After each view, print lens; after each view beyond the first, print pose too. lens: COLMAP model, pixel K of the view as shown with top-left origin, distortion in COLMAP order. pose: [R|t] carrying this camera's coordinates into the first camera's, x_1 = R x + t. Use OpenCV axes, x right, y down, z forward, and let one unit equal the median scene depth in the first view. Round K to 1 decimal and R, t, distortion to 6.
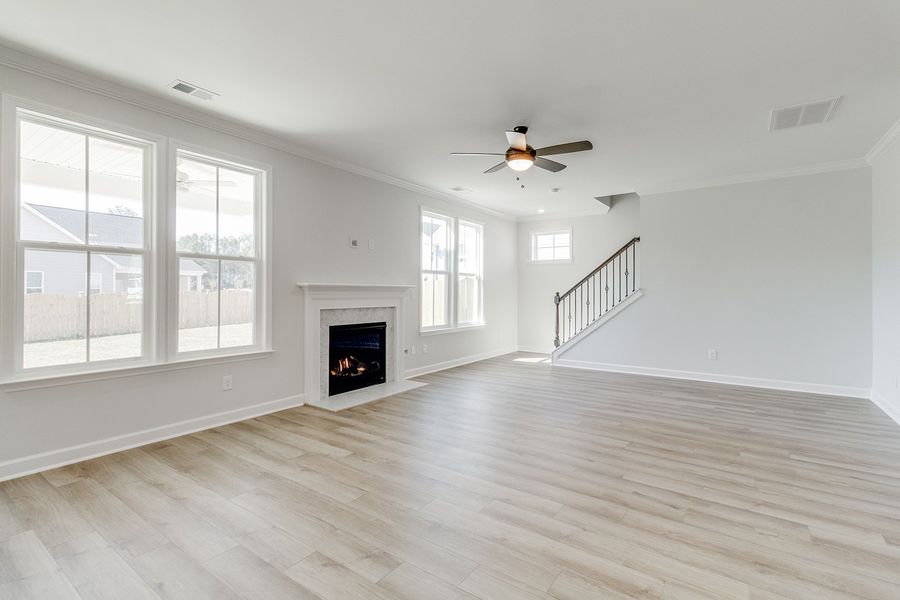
lens RADIAL K [[414.8, 0, 459.5], [0, 414.8, 290.7], [0, 0, 1]] dist [0.004226, 0.001365]
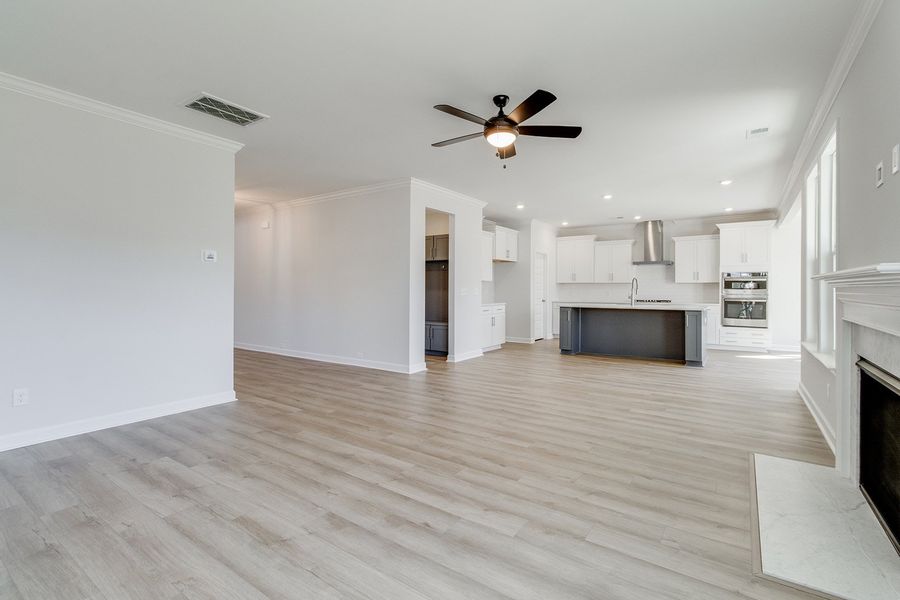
lens RADIAL K [[414.8, 0, 459.5], [0, 414.8, 290.7], [0, 0, 1]] dist [0.004226, 0.001365]
pose [[-0.999903, -0.006745, -0.012153, 0.178664], [-0.006786, 0.999971, 0.003312, 0.005454], [0.012130, 0.003394, -0.999921, 1.357730]]
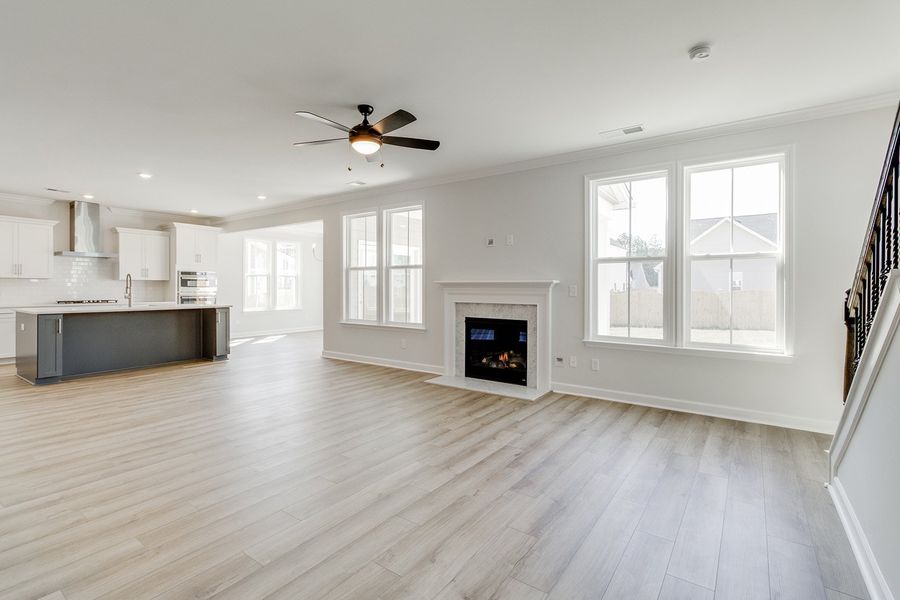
lens RADIAL K [[416.9, 0, 461.6], [0, 416.9, 289.7], [0, 0, 1]] dist [0.000075, -0.000010]
pose [[0.005648, -0.001109, -0.999983, 0.773779], [-0.001728, 0.999998, -0.001118, 0.007937], [0.999983, 0.001735, 0.005646, 0.877786]]
